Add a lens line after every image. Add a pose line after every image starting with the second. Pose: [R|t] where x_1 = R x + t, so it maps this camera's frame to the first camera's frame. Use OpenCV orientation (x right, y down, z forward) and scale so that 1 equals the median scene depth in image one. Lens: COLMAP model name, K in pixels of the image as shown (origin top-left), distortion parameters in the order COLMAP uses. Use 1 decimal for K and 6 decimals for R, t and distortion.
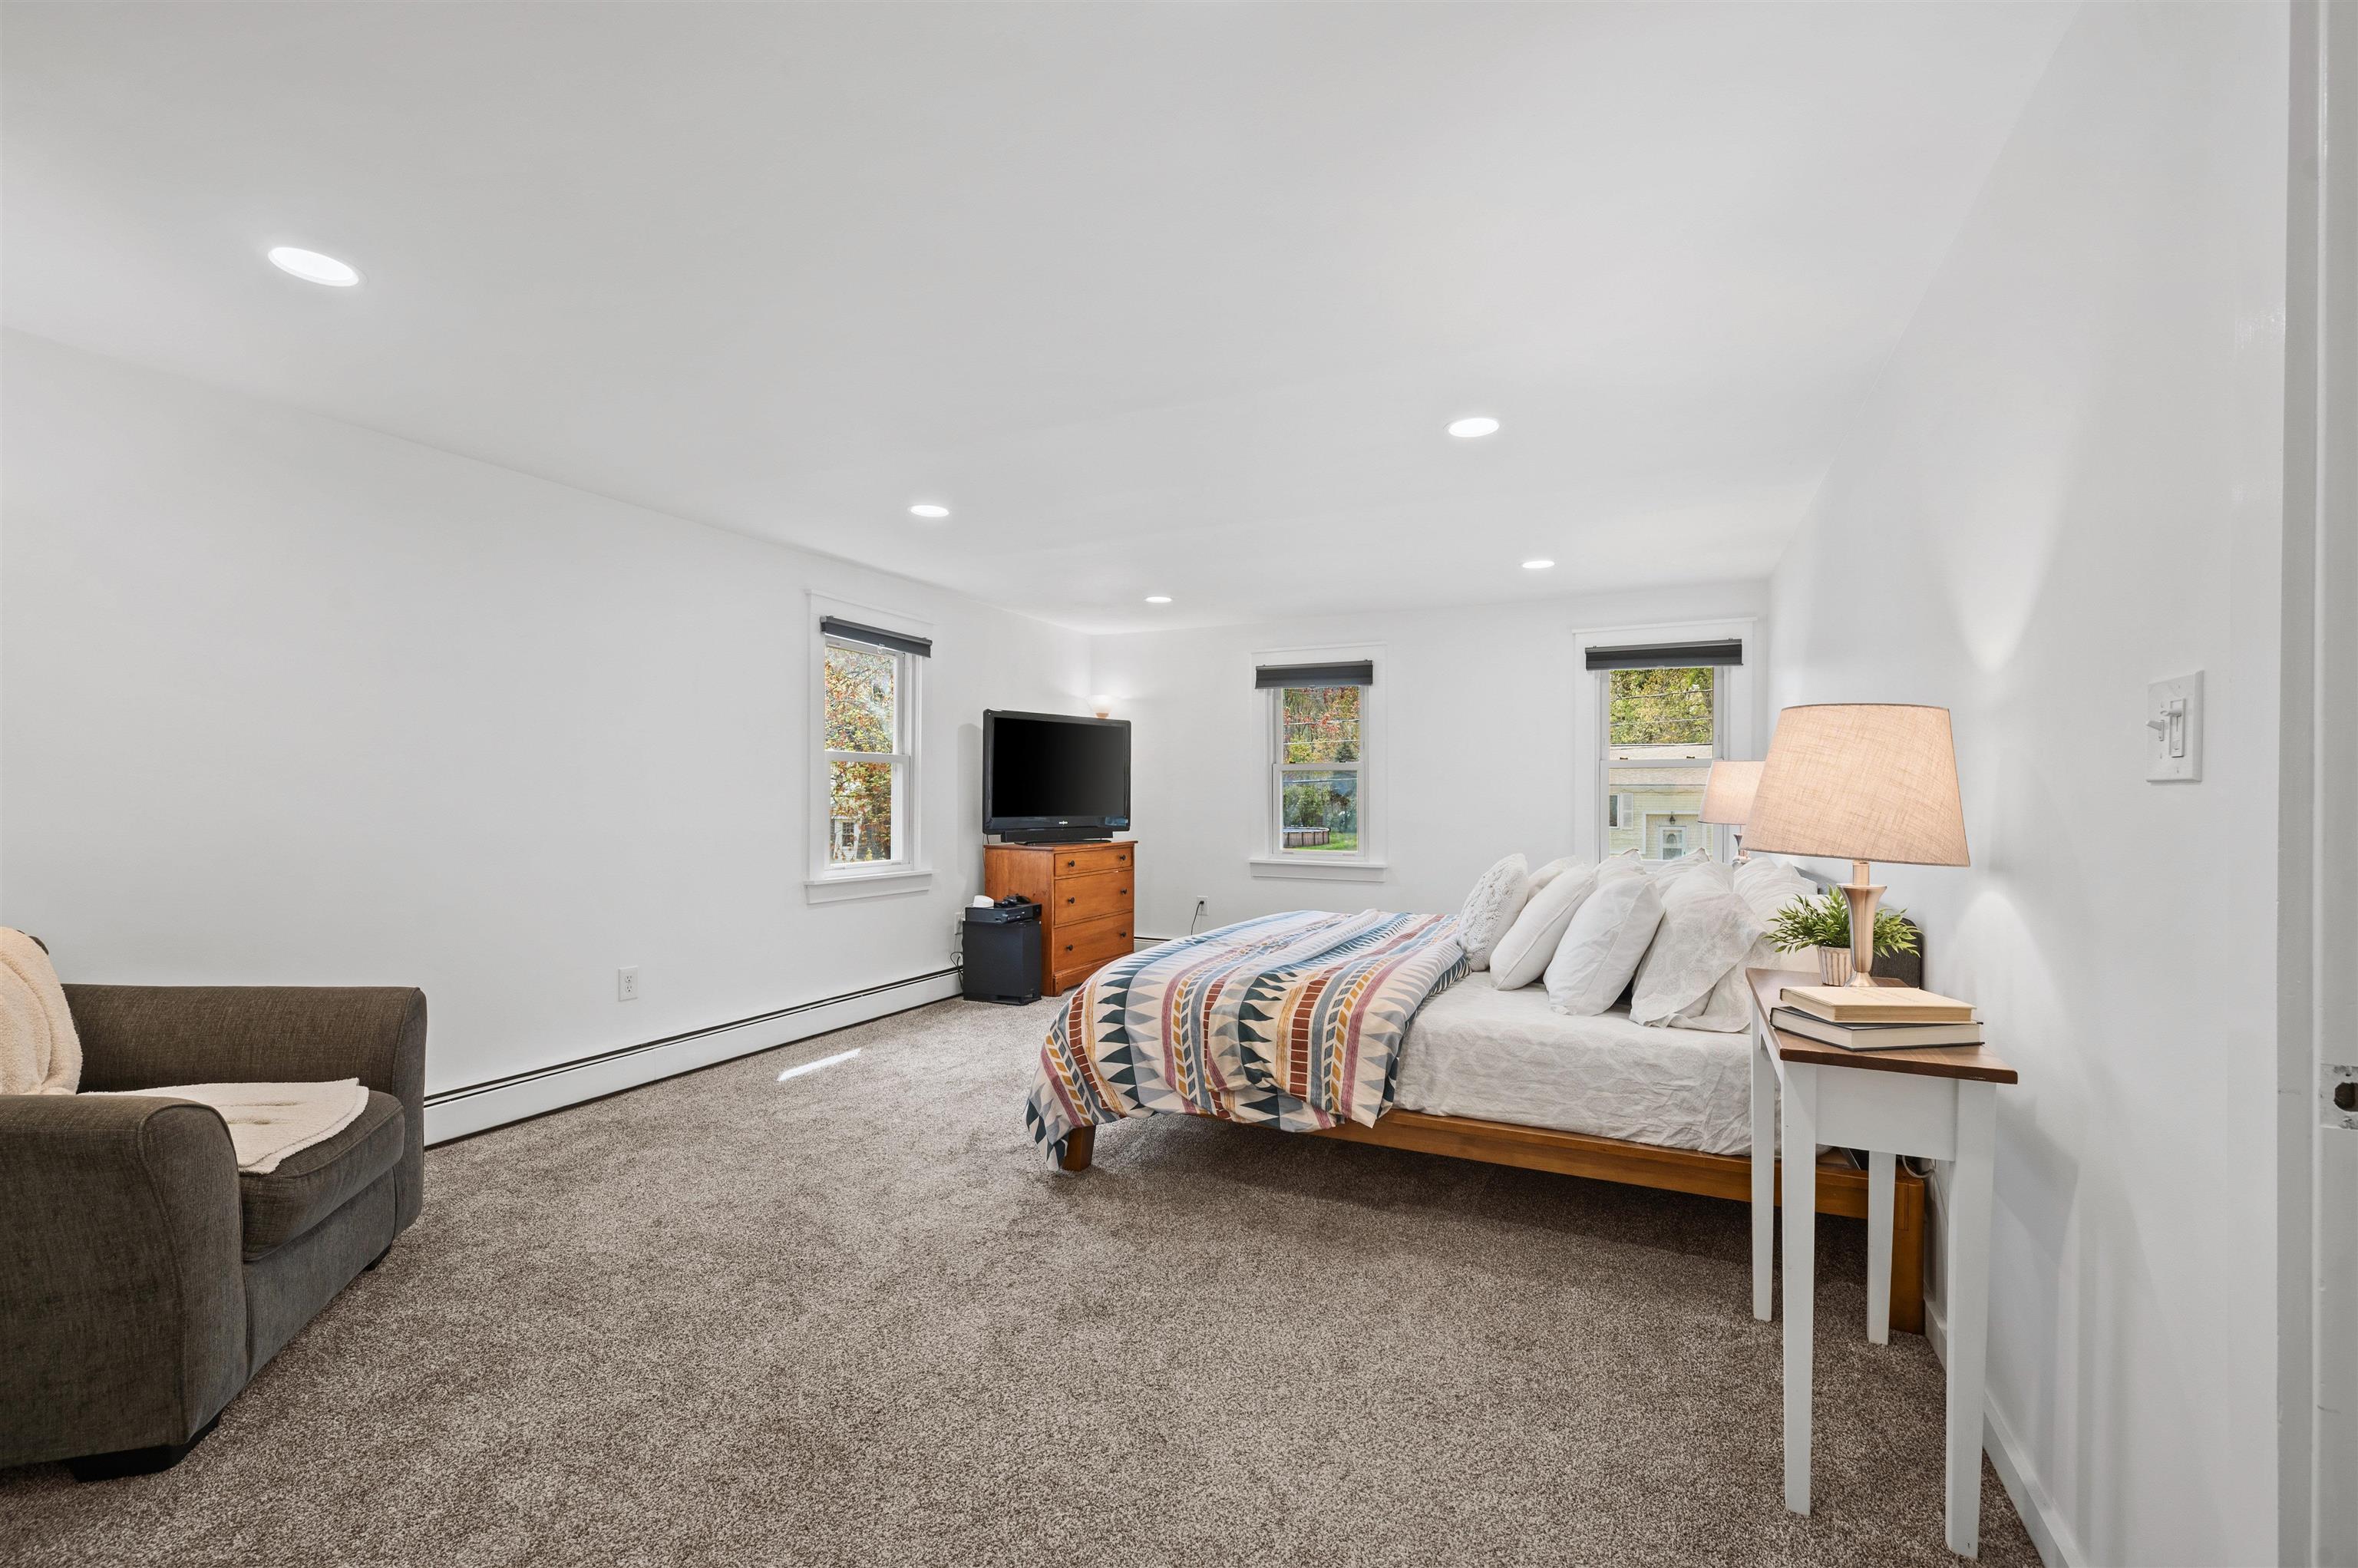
lens RADIAL K [[978.3, 0, 1184.1], [0, 978.3, 795.1], [0, 0, 1]] dist [-0.001626, -0.000151]
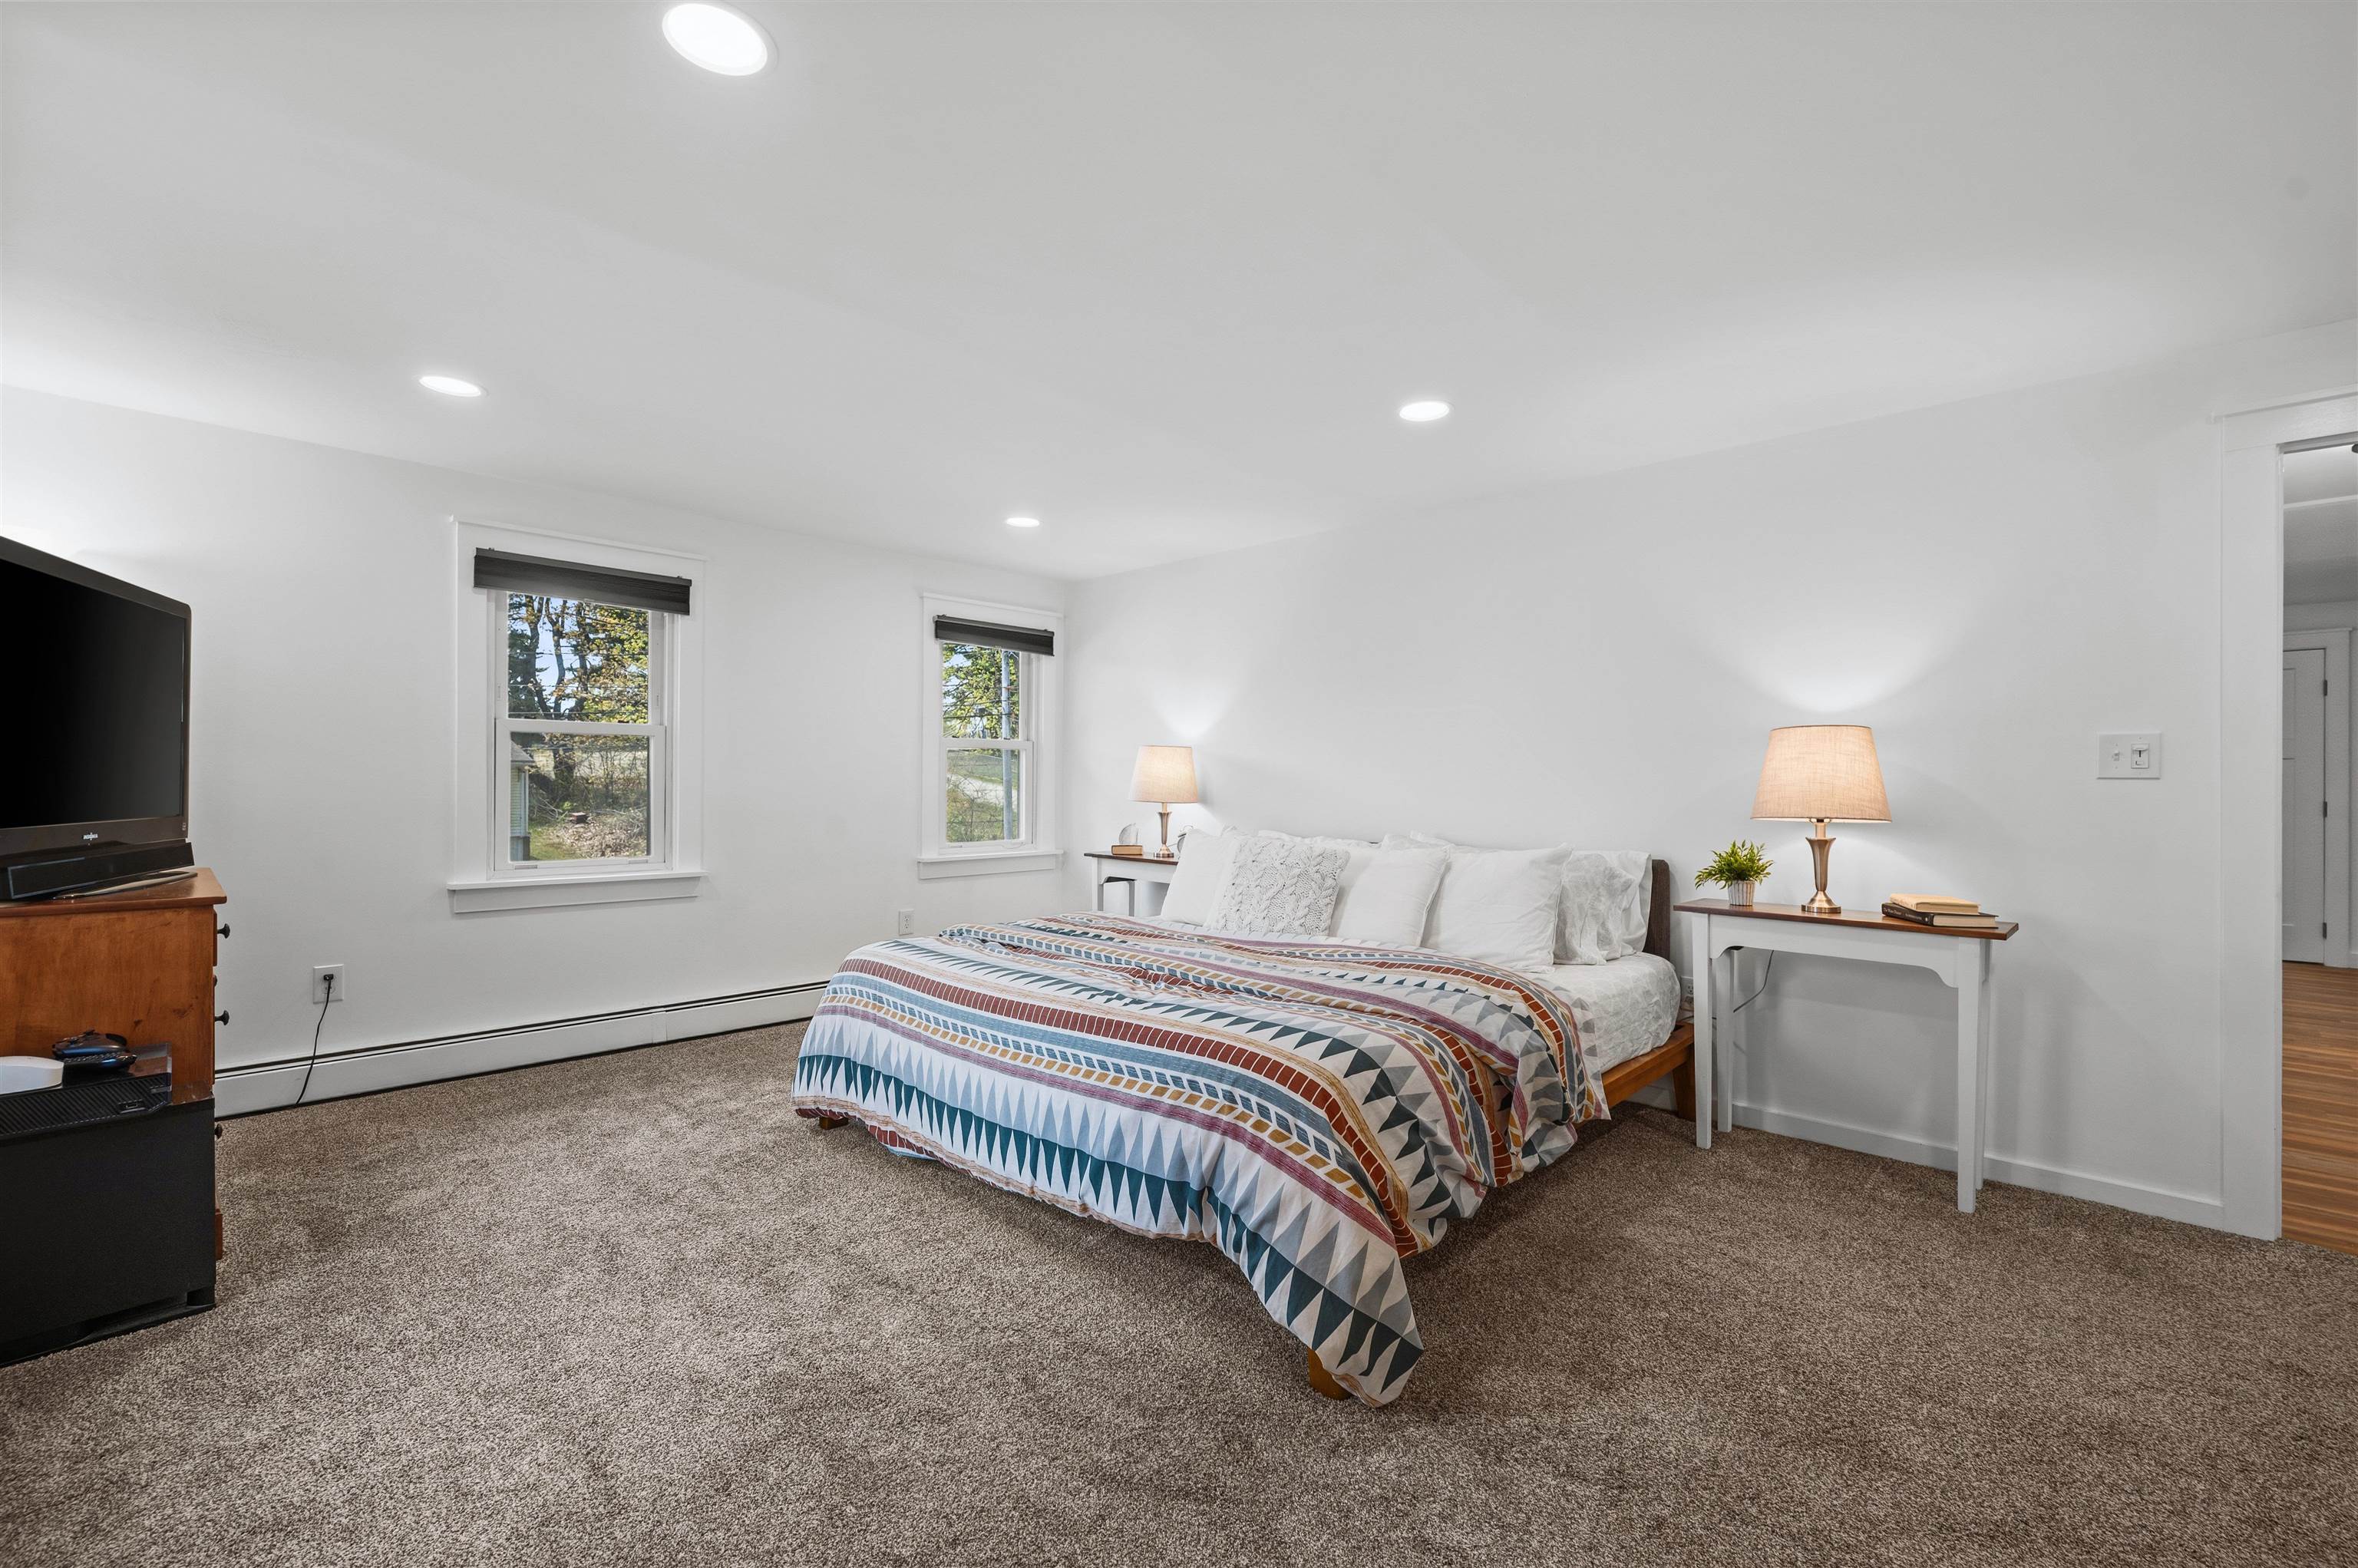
lens RADIAL K [[972.4, 0, 1219.1], [0, 972.4, 784.3], [0, 0, 1]] dist [-0.001651, -0.000111]
pose [[0.325155, -0.001901, 0.945659, -0.550983], [-0.007878, 0.999958, 0.004719, 0.002902], [-0.945628, -0.008984, 0.325126, 0.684253]]
